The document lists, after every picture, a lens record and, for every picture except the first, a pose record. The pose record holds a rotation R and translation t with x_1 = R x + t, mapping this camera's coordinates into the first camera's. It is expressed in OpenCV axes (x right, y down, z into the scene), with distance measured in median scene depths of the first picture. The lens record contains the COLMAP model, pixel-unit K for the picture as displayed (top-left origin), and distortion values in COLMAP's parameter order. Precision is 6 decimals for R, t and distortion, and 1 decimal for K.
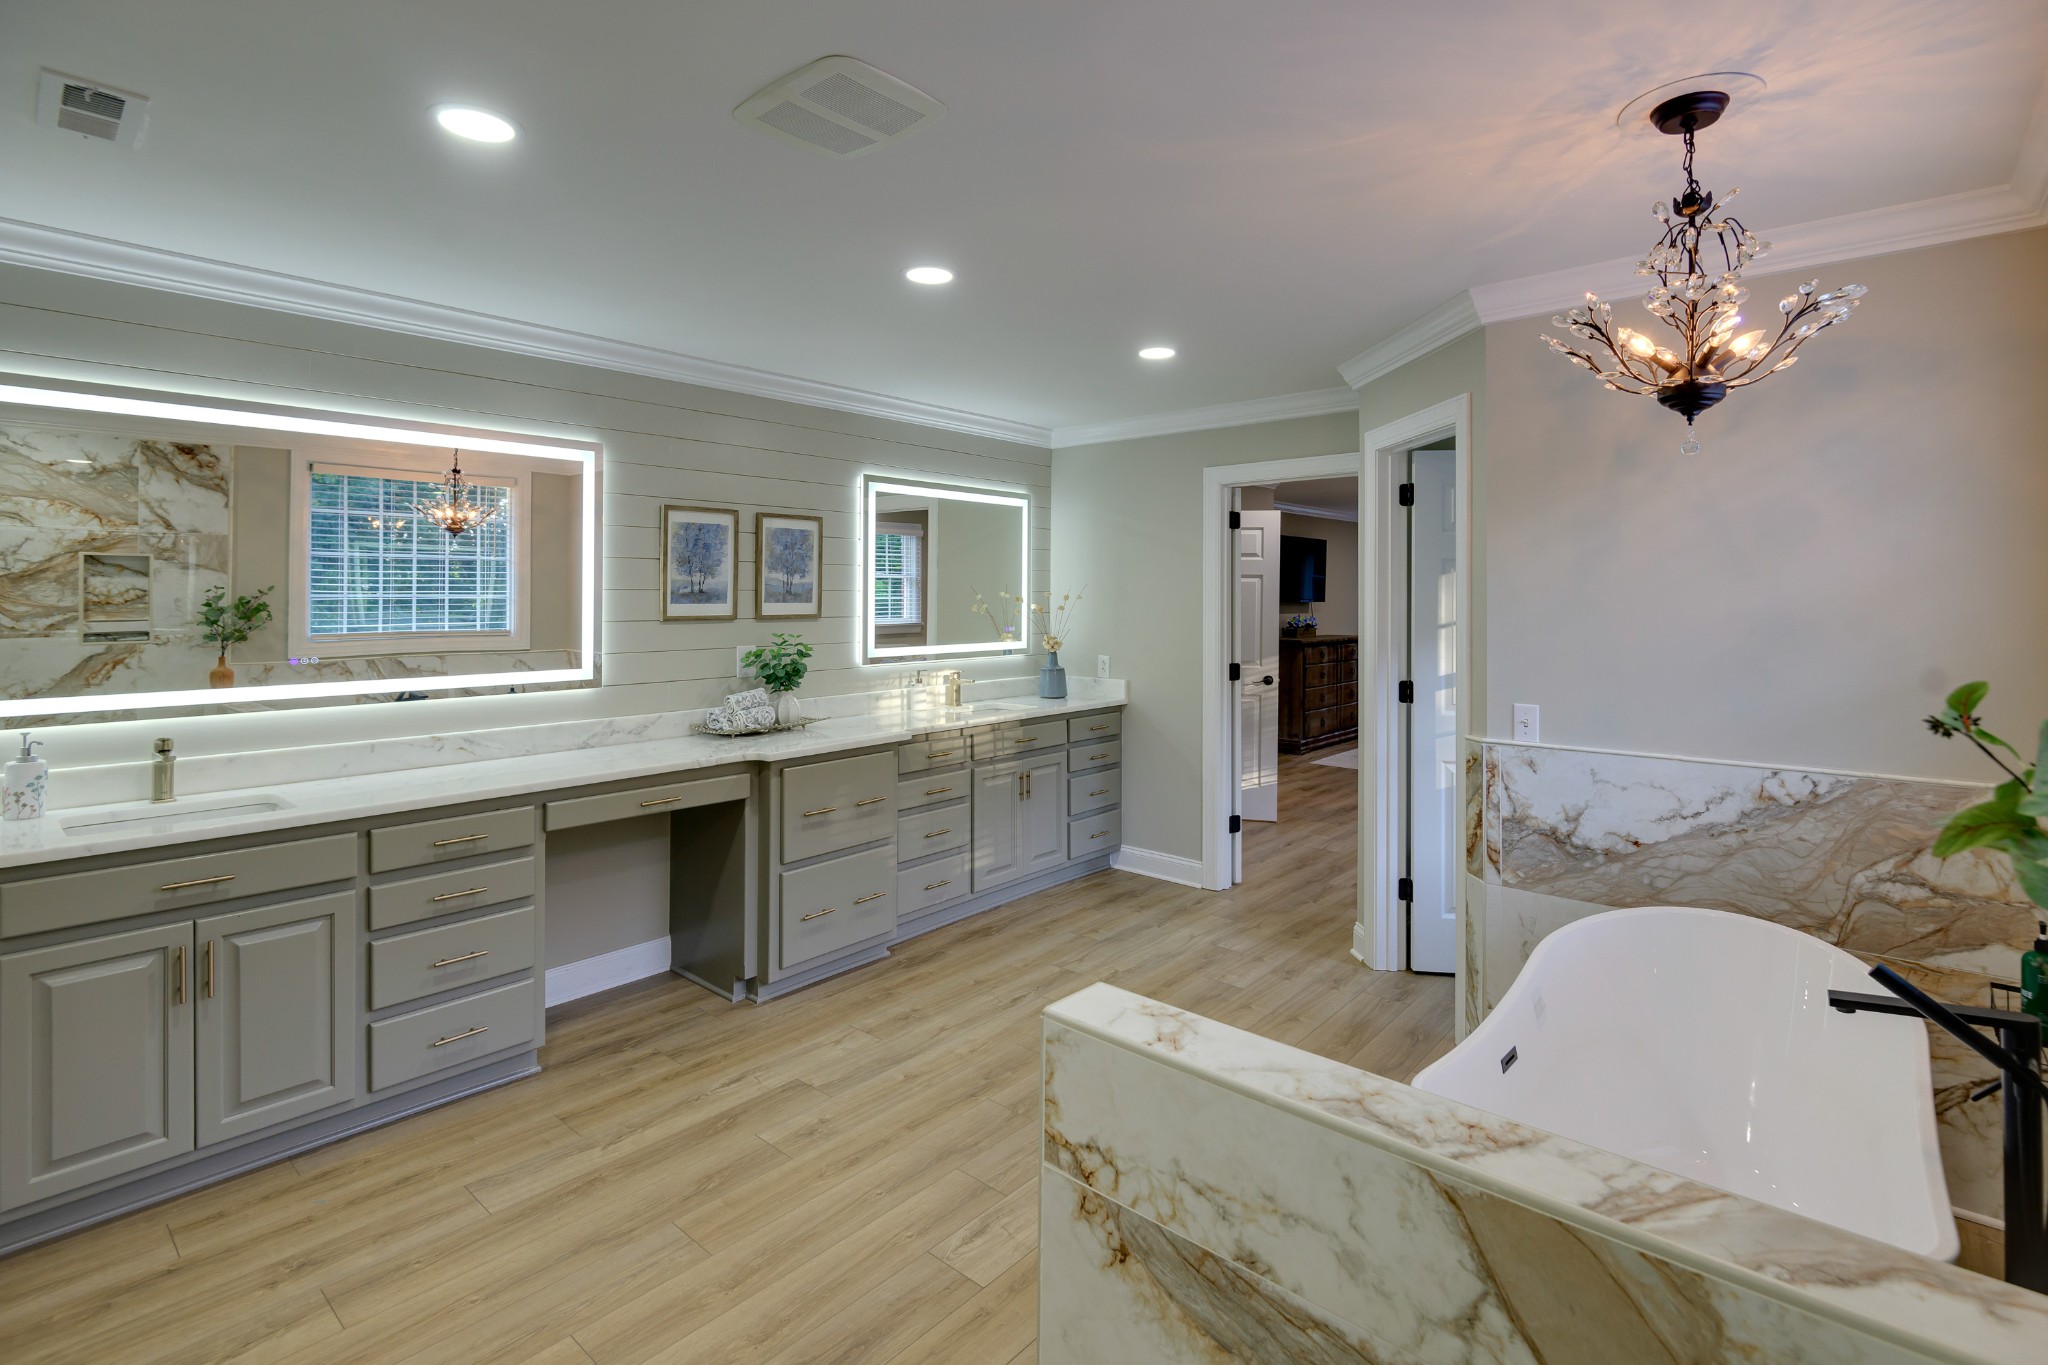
lens RADIAL K [[940.8, 0, 1033.8], [0, 940.8, 603.1], [0, 0, 1]] dist [-0.006293, -0.000791]
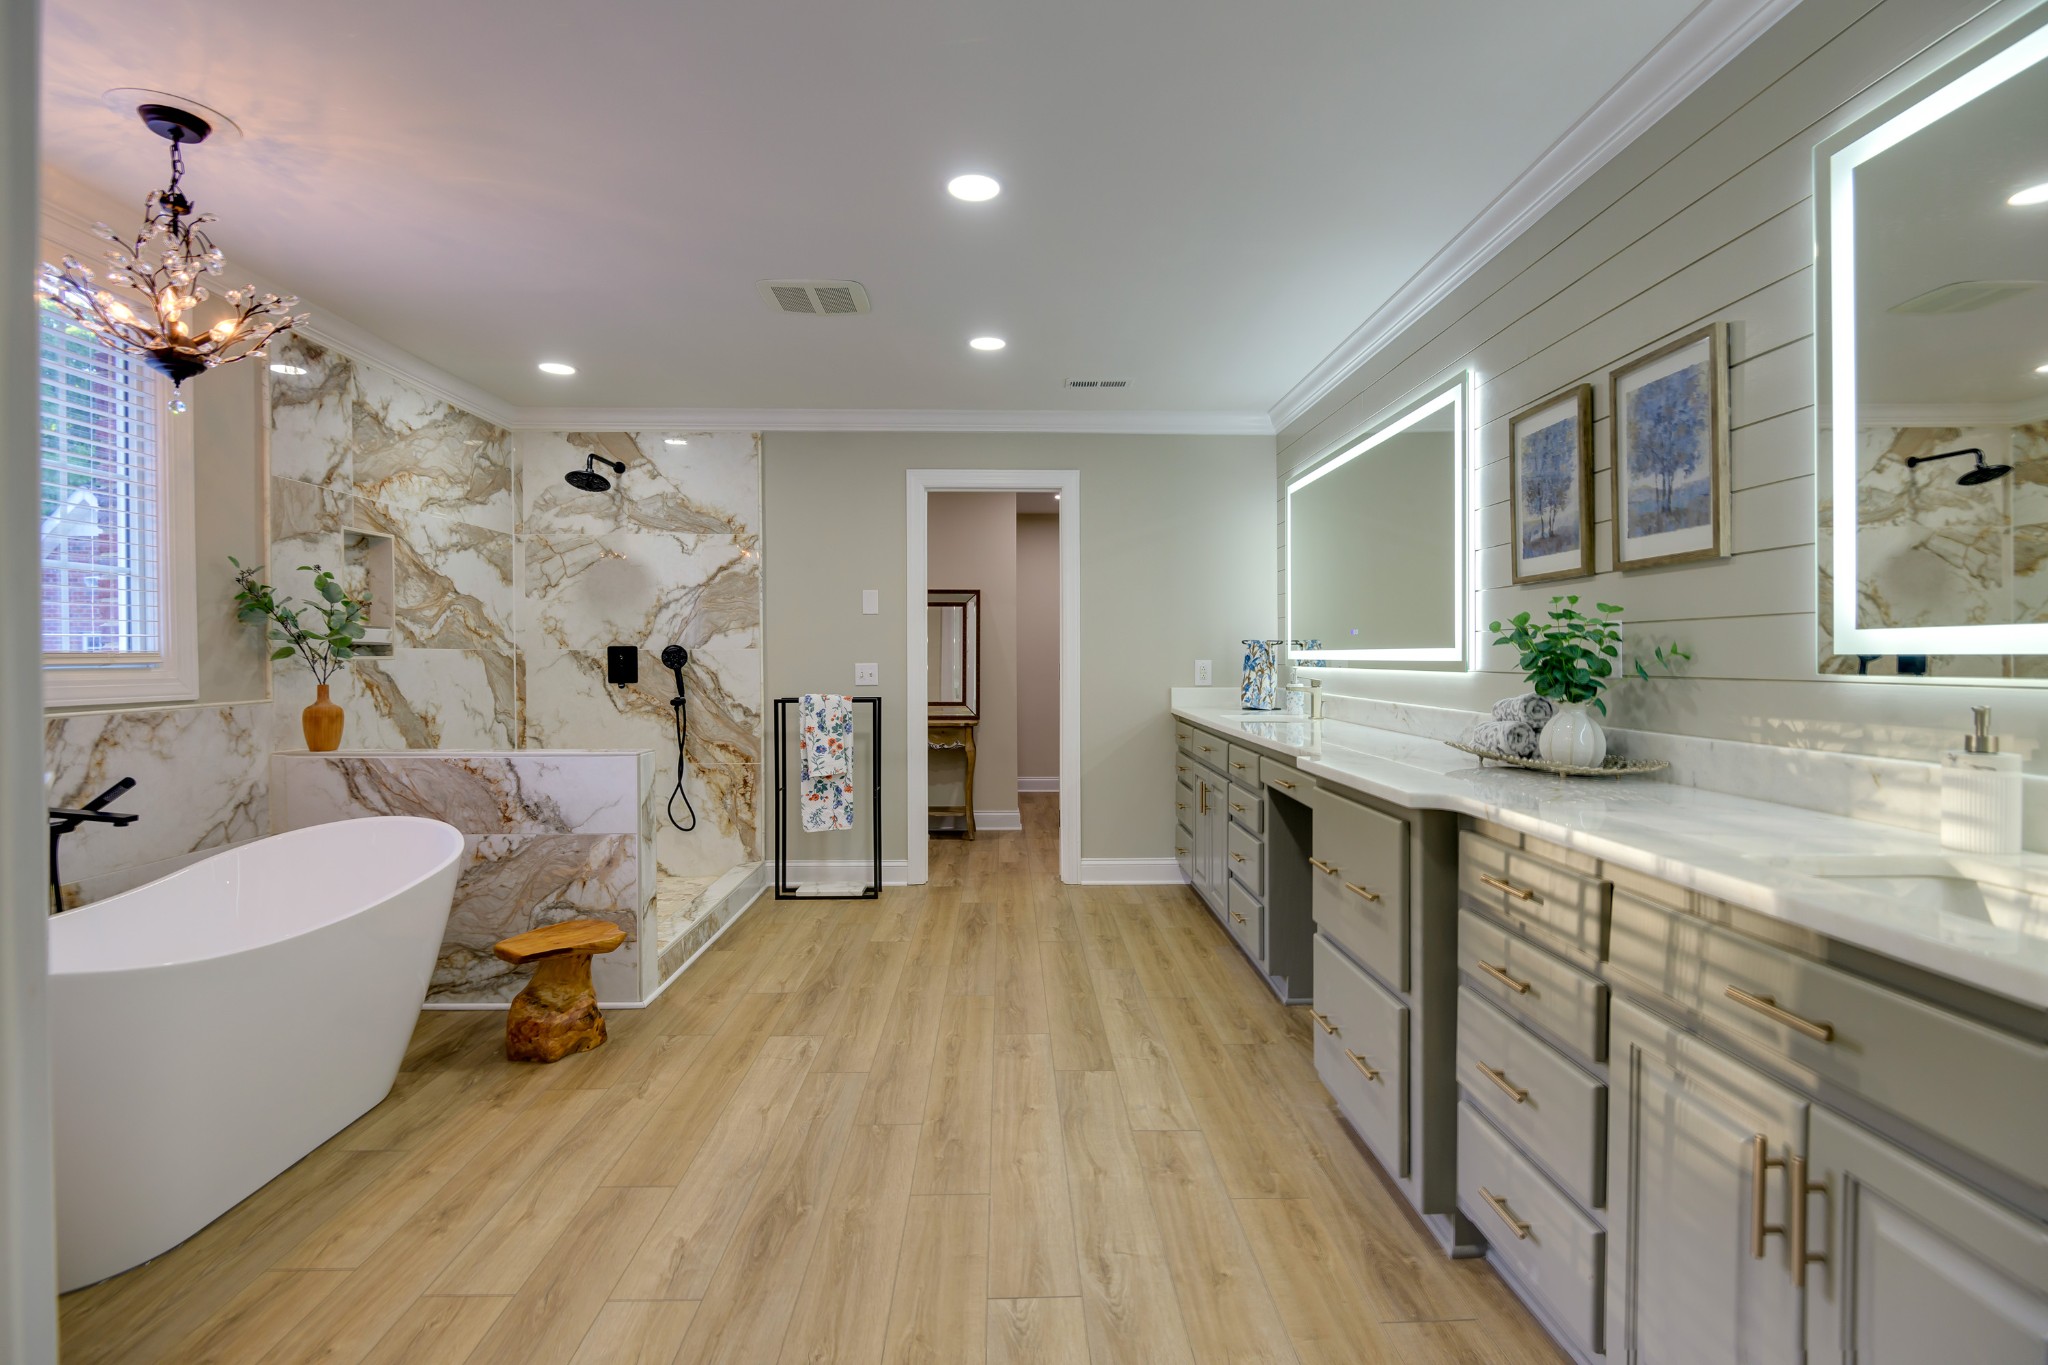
lens RADIAL K [[940.8, 0, 1022.7], [0, 940.8, 662.7], [0, 0, 1]] dist [-0.006293, -0.000791]
pose [[-0.739905, 0.008671, -0.672656, 0.410130], [-0.000695, 0.999907, 0.013654, 0.080274], [0.672711, 0.010570, -0.739830, 1.508877]]
